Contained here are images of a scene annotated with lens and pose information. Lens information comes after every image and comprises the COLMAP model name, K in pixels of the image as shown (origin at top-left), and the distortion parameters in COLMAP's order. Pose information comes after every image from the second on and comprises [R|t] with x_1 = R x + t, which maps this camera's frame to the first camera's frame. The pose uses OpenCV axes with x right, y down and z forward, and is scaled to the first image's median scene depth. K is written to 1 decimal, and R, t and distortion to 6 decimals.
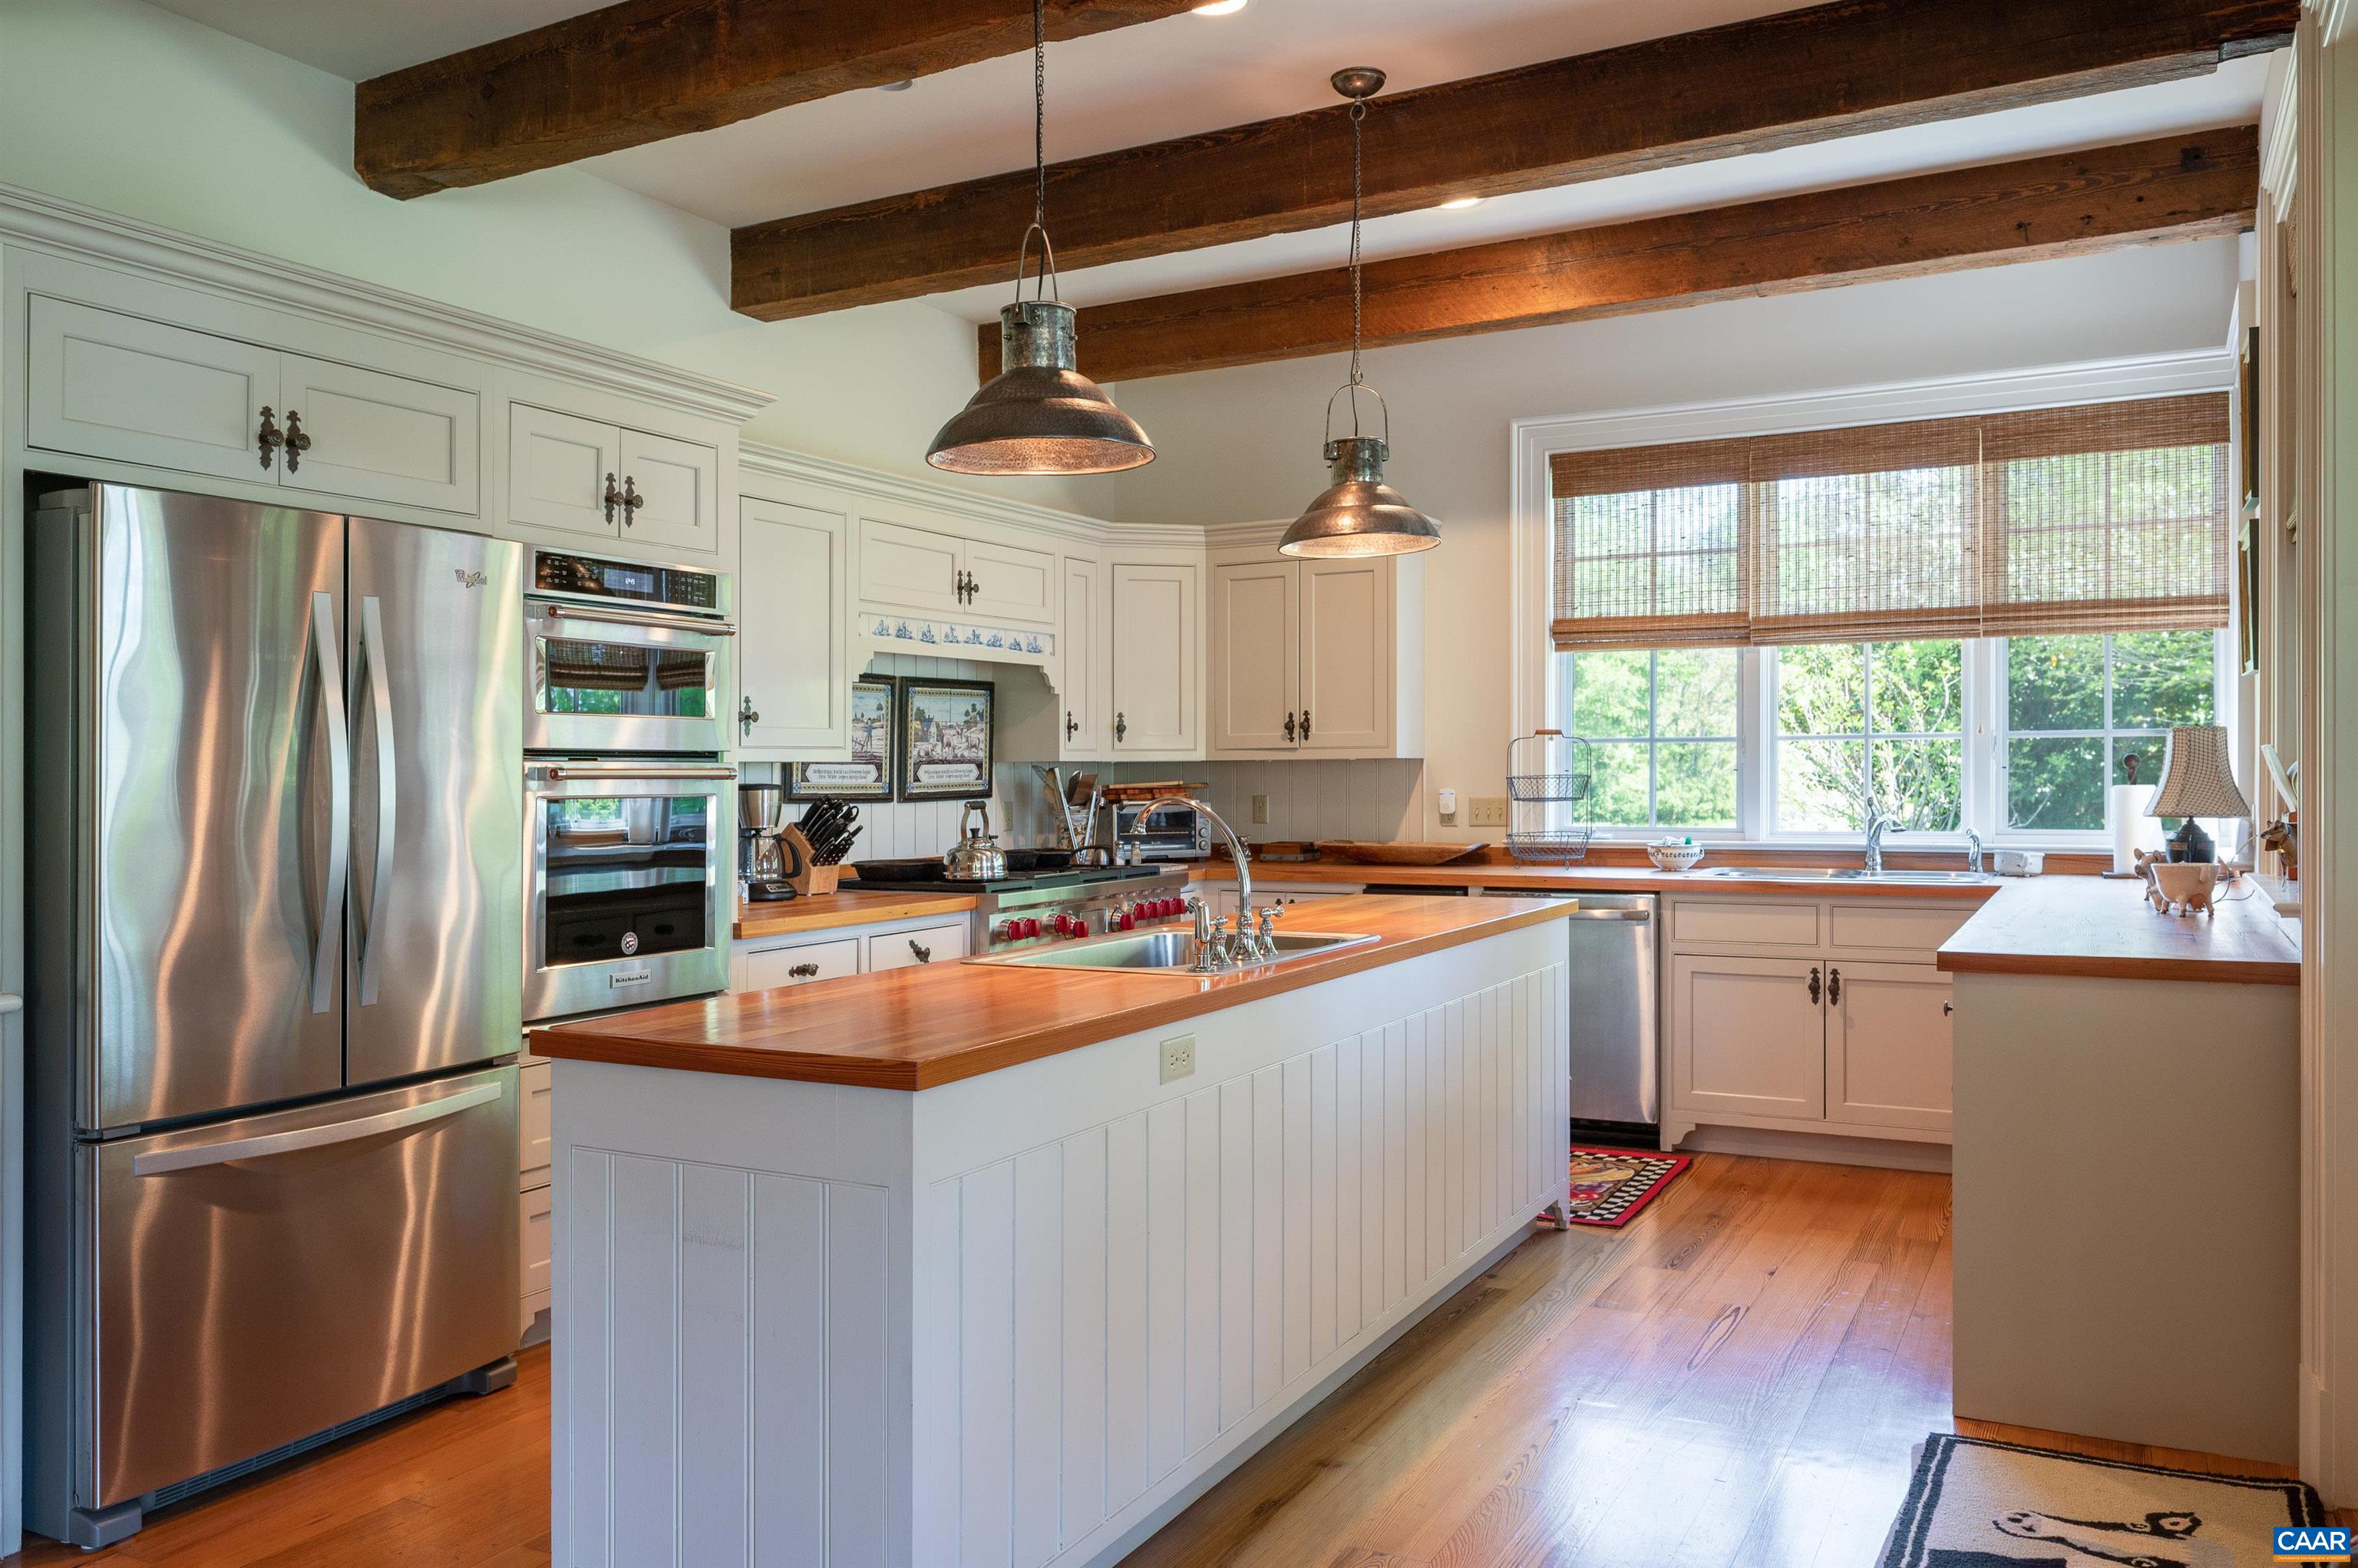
lens RADIAL K [[1782.0, 0, 1177.3], [0, 1782.0, 773.1], [0, 0, 1]] dist [-0.004041, 0.001160]
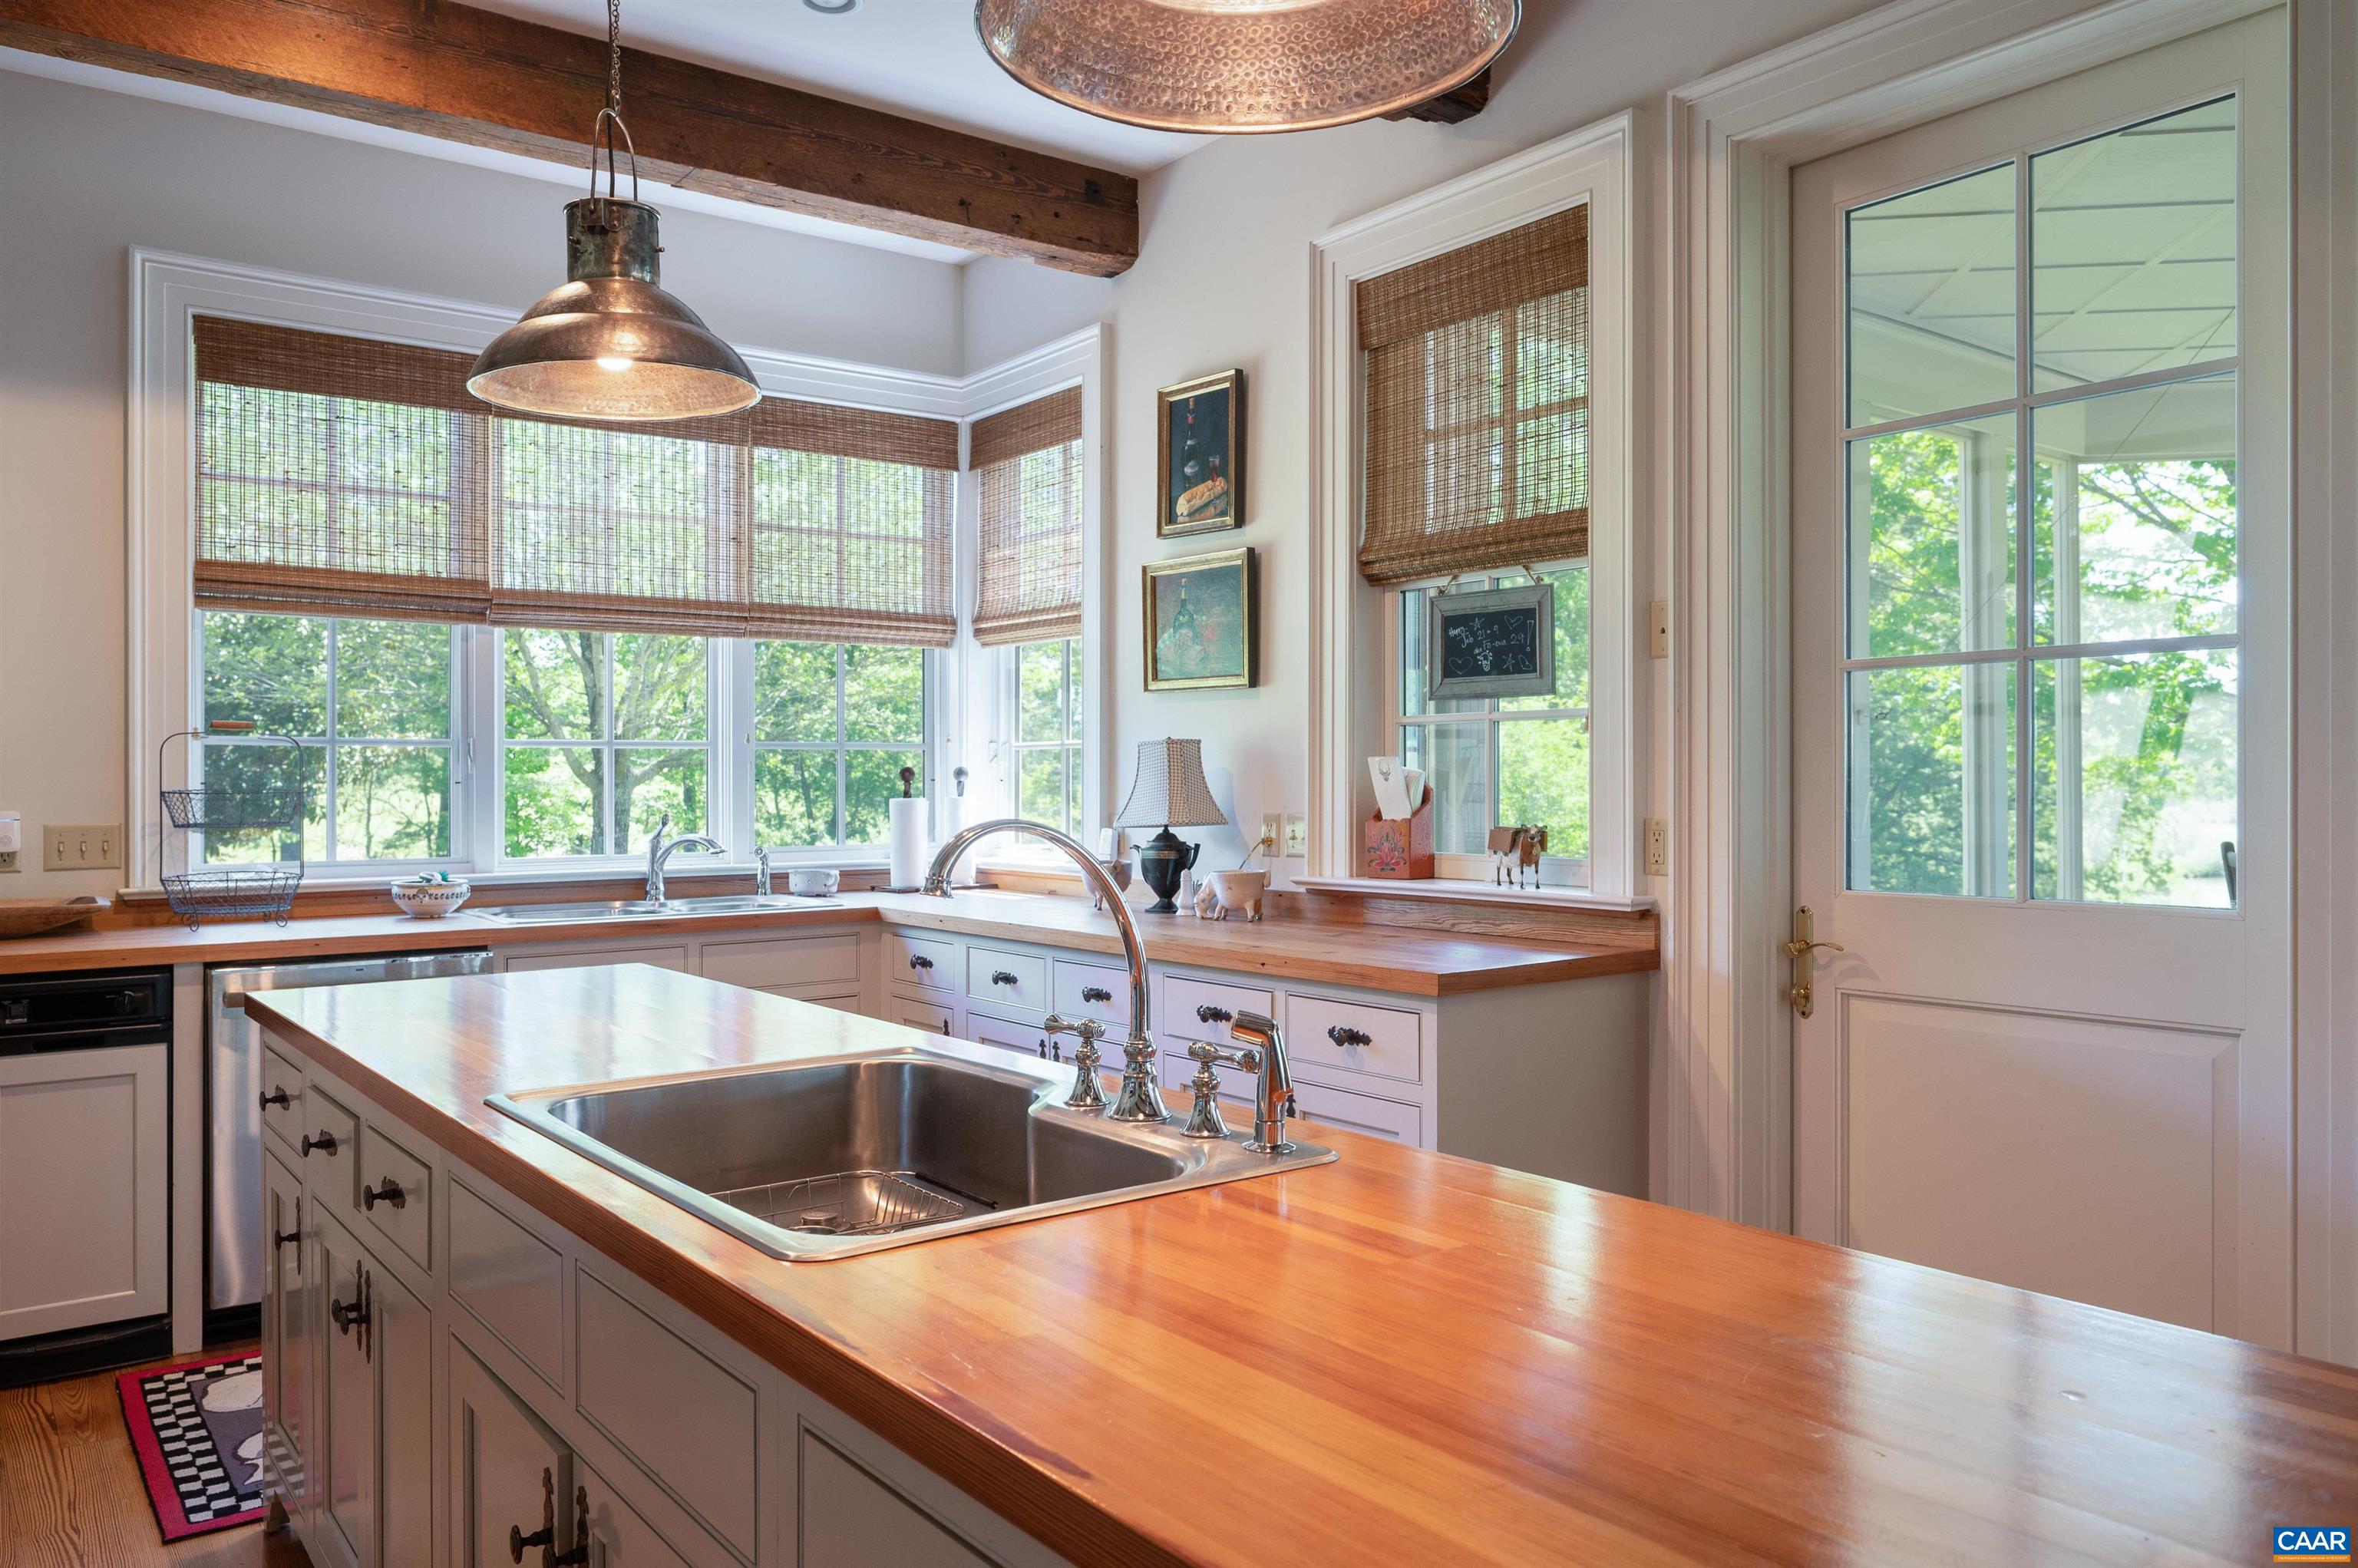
lens RADIAL K [[1653.1, 0, 1175.1], [0, 1653.1, 796.8], [0, 0, 1]] dist [0.003823, 0.000079]
pose [[0.421871, -0.007642, 0.906623, -0.219665], [-0.001548, 0.999957, 0.009149, -0.002503], [-0.906654, -0.005263, 0.421841, 0.429651]]
